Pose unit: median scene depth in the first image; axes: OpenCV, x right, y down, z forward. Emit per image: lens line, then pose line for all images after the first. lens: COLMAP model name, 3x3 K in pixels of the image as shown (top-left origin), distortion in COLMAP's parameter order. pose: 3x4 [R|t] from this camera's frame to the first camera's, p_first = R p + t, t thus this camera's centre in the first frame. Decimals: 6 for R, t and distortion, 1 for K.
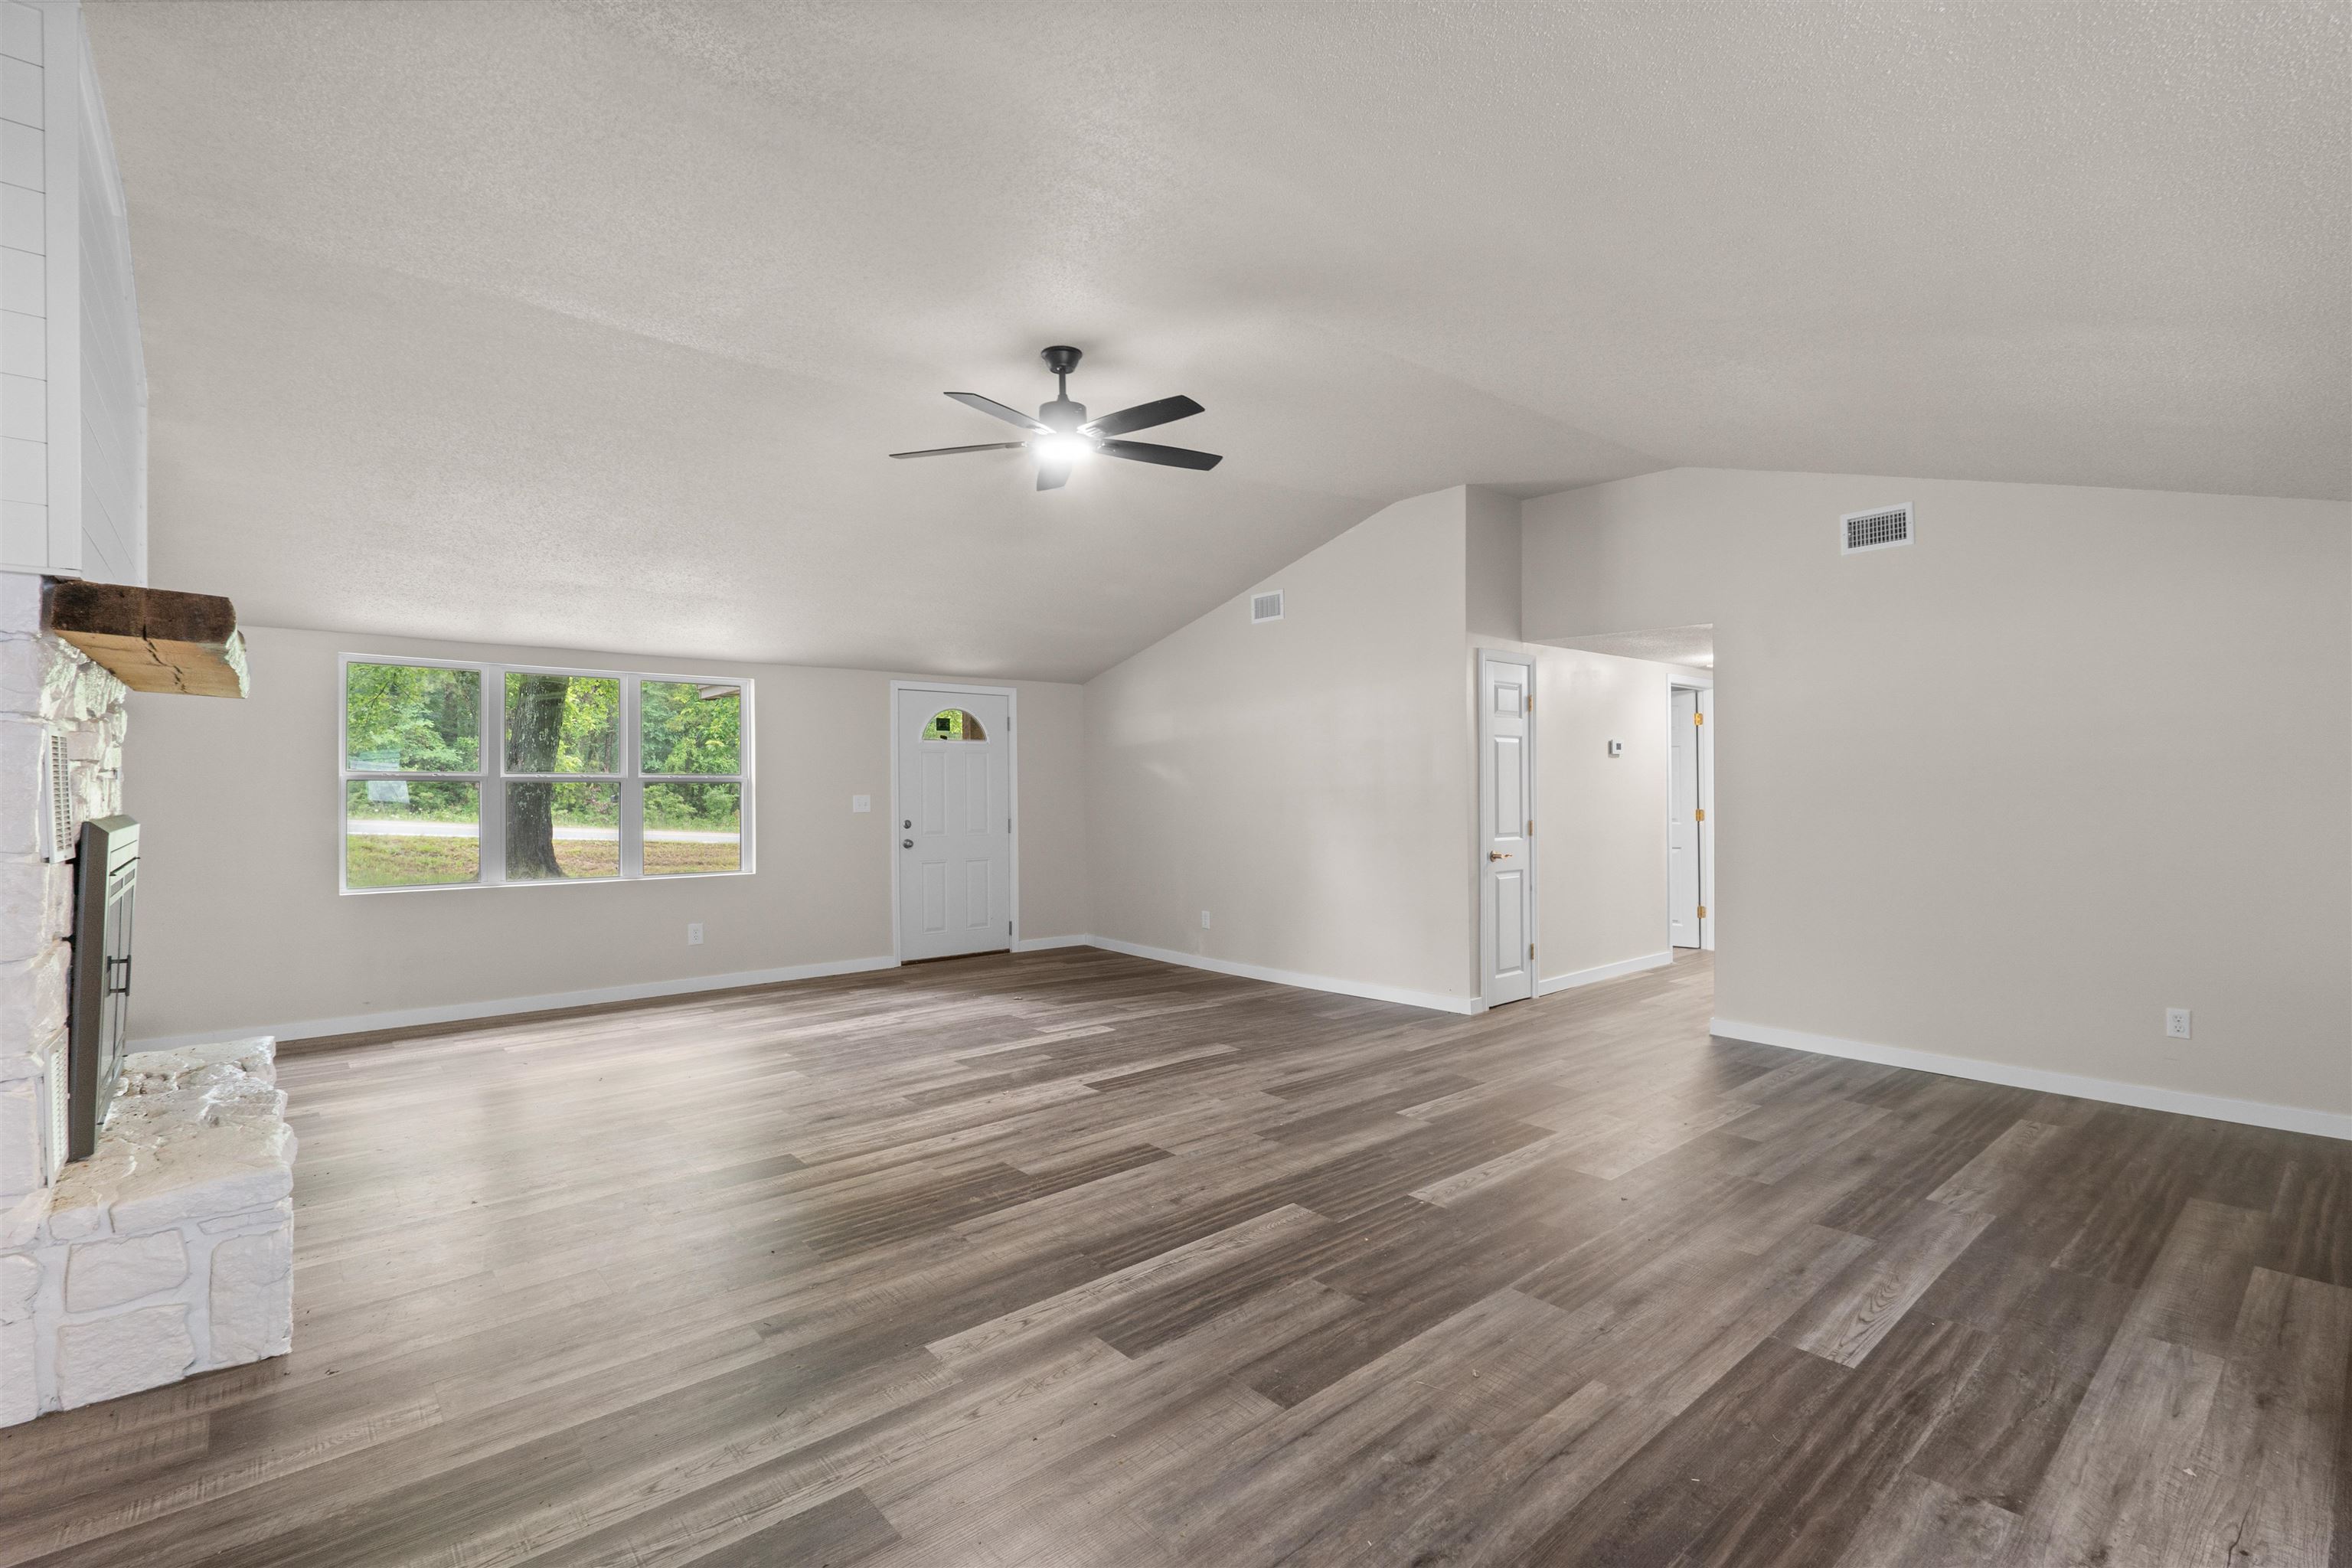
lens RADIAL K [[1076.1, 0, 1184.9], [0, 1076.1, 784.2], [0, 0, 1]] dist [0.002644, -0.000133]
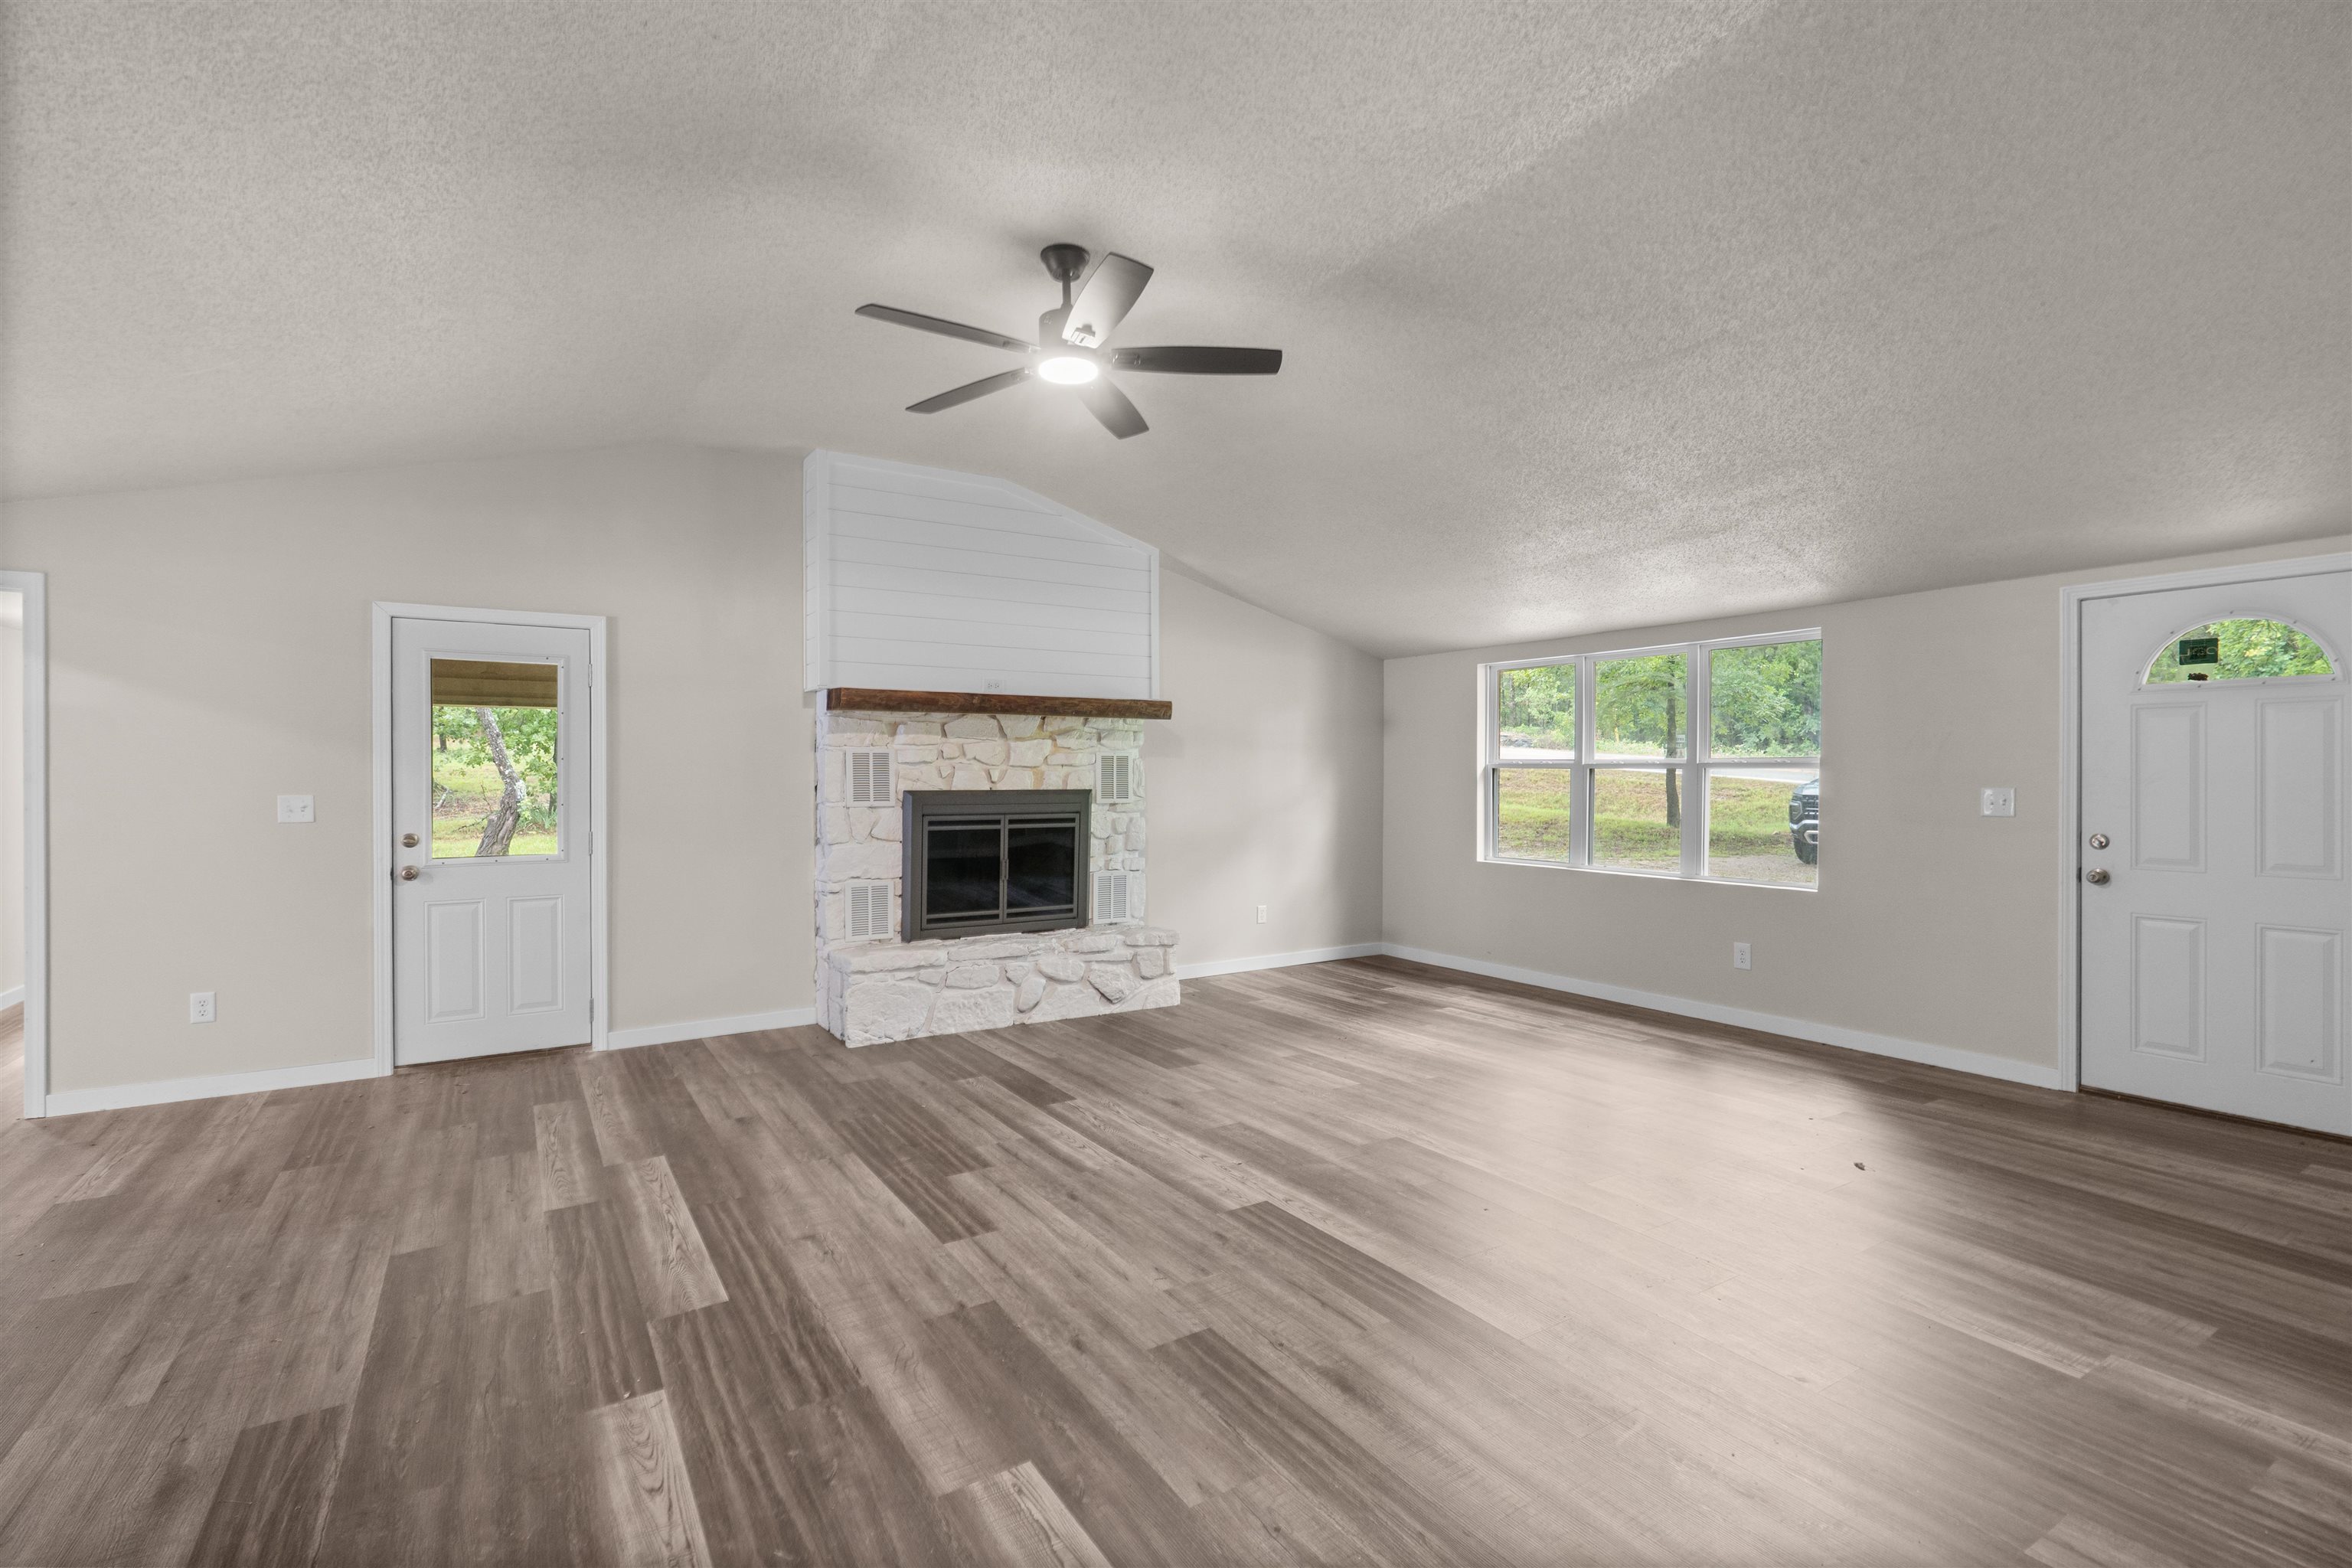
lens RADIAL K [[1076.1, 0, 1188.6], [0, 1076.1, 778.1], [0, 0, 1]] dist [0.002644, -0.000133]
pose [[-0.151197, 0.004548, -0.988493, 0.719607], [0.005933, 0.999976, 0.003693, -0.000668], [0.988486, -0.005306, -0.151220, 1.251058]]
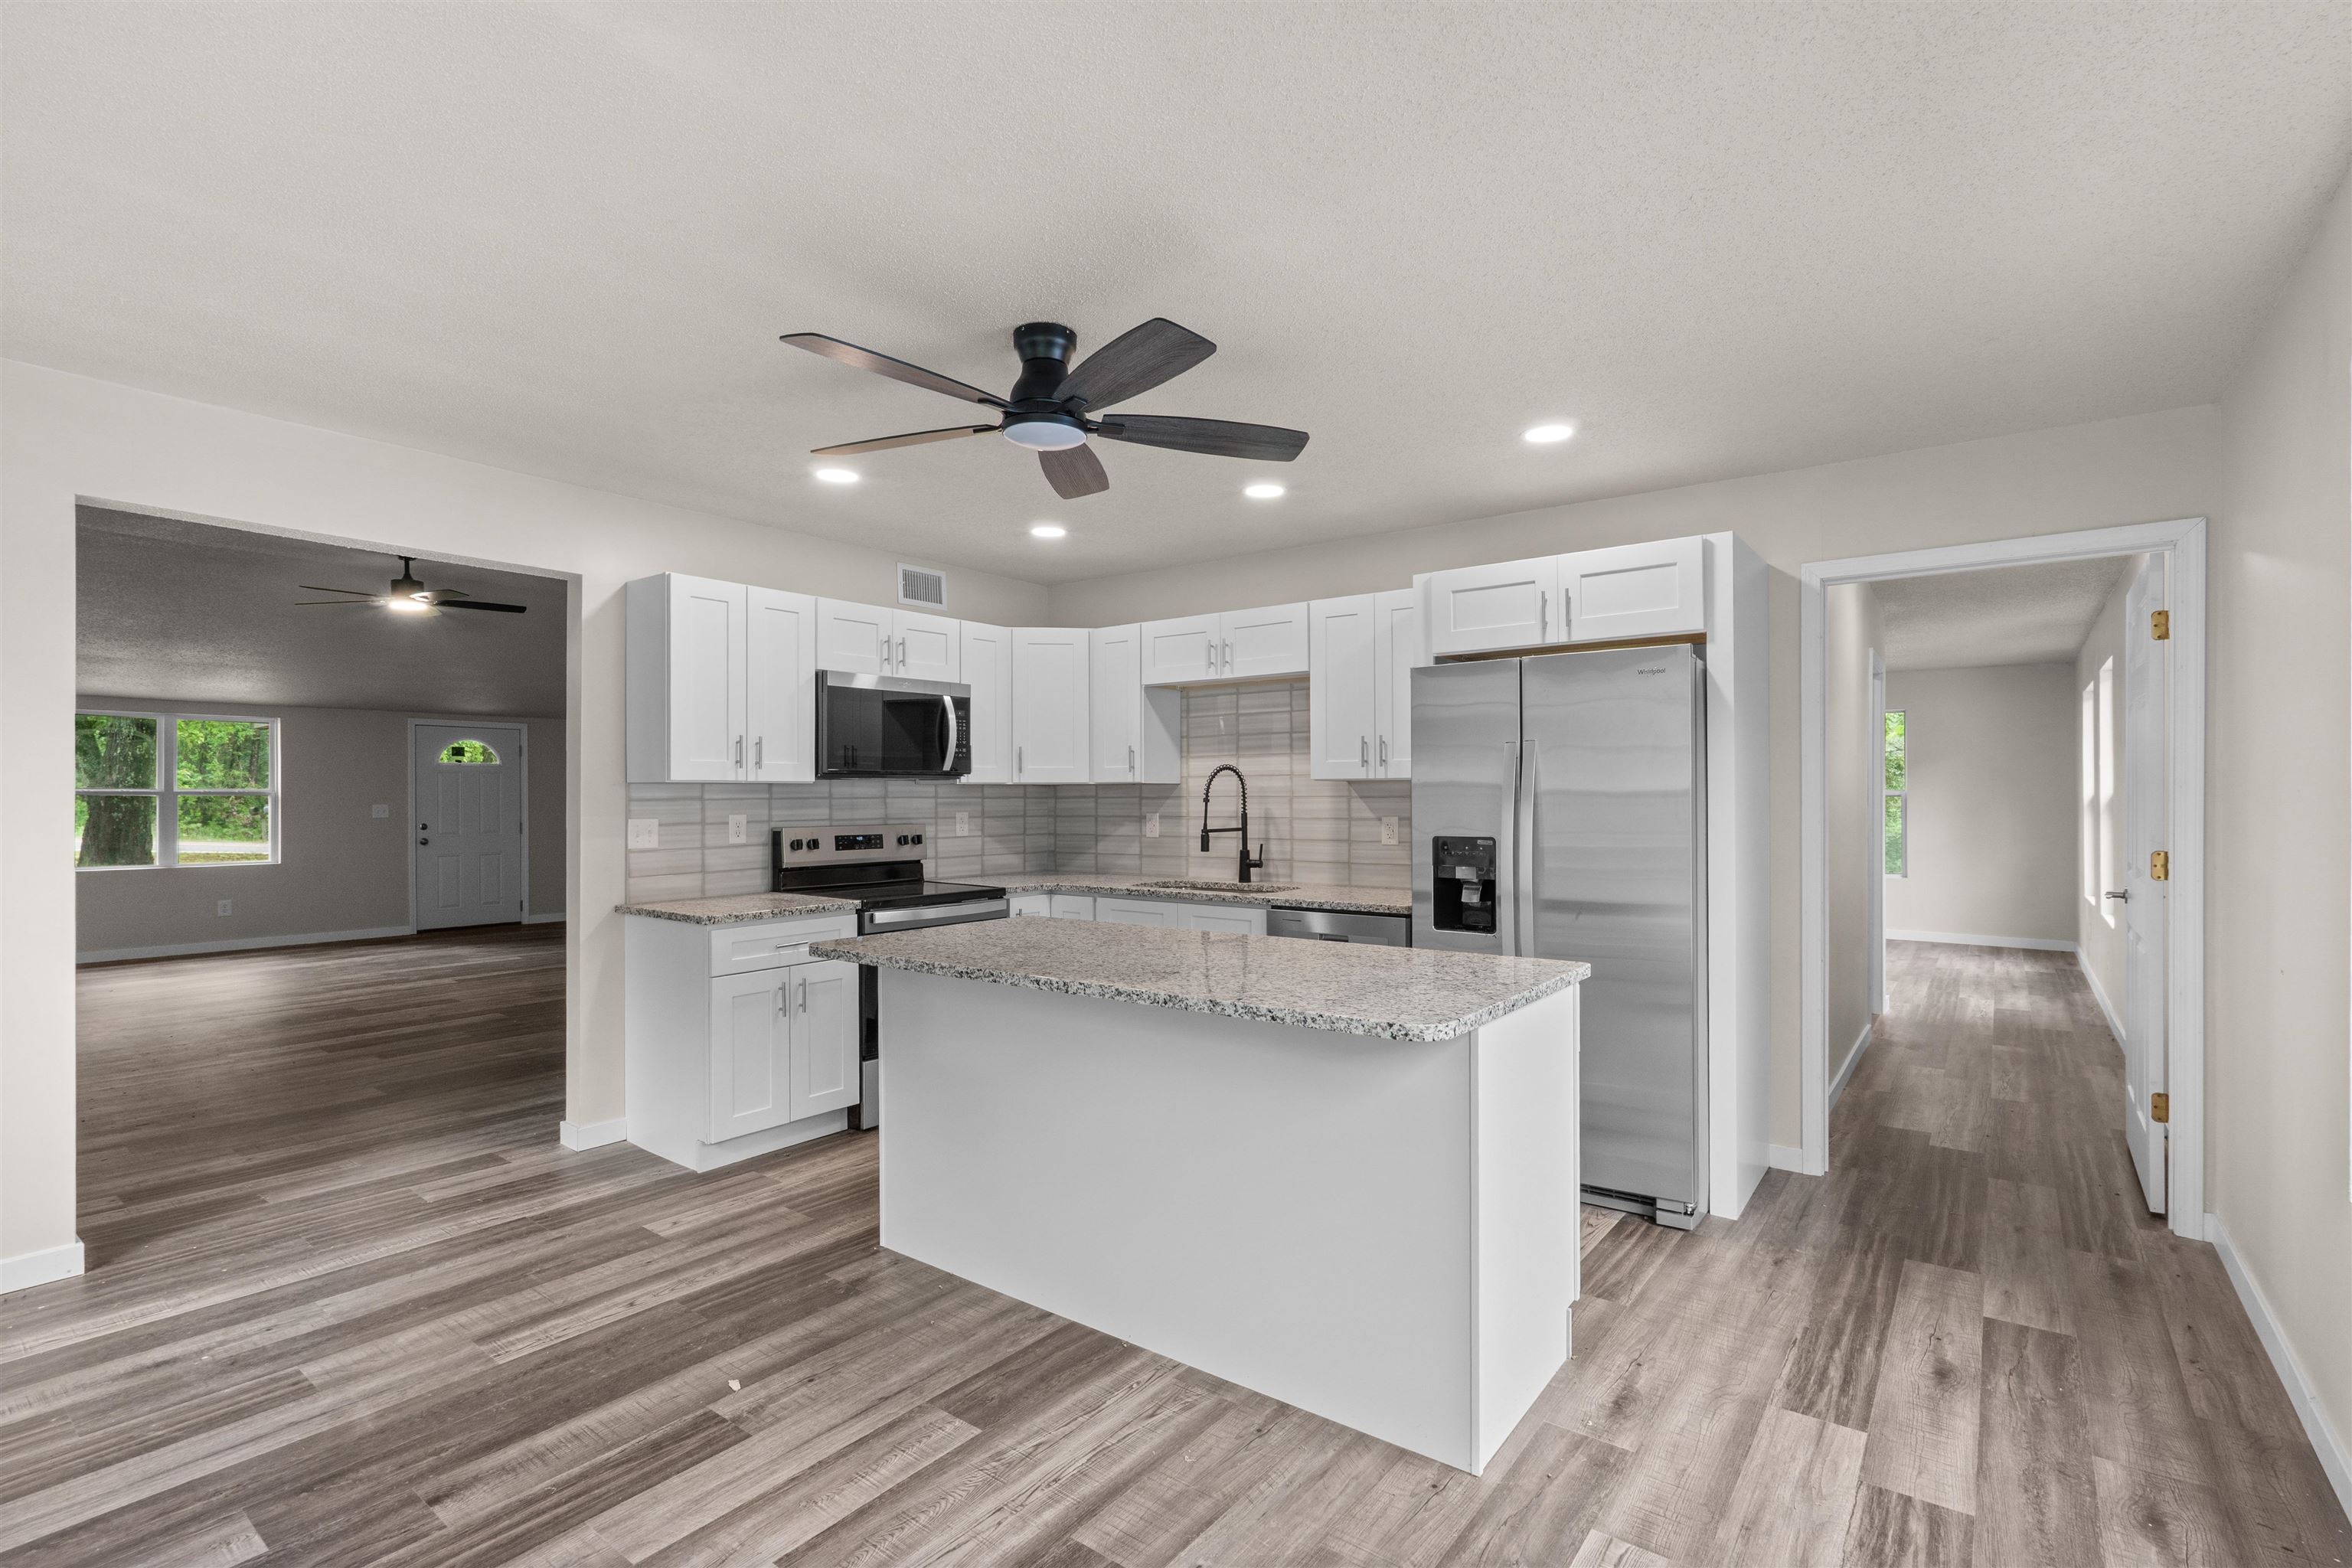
lens RADIAL K [[1076.1, 0, 1182.1], [0, 1076.1, 794.7], [0, 0, 1]] dist [0.002644, -0.000133]
pose [[0.979436, 0.000397, 0.201754, 0.790816], [-0.000155, 0.999999, -0.001216, -0.002694], [-0.201754, 0.001160, 0.979435, -0.999535]]
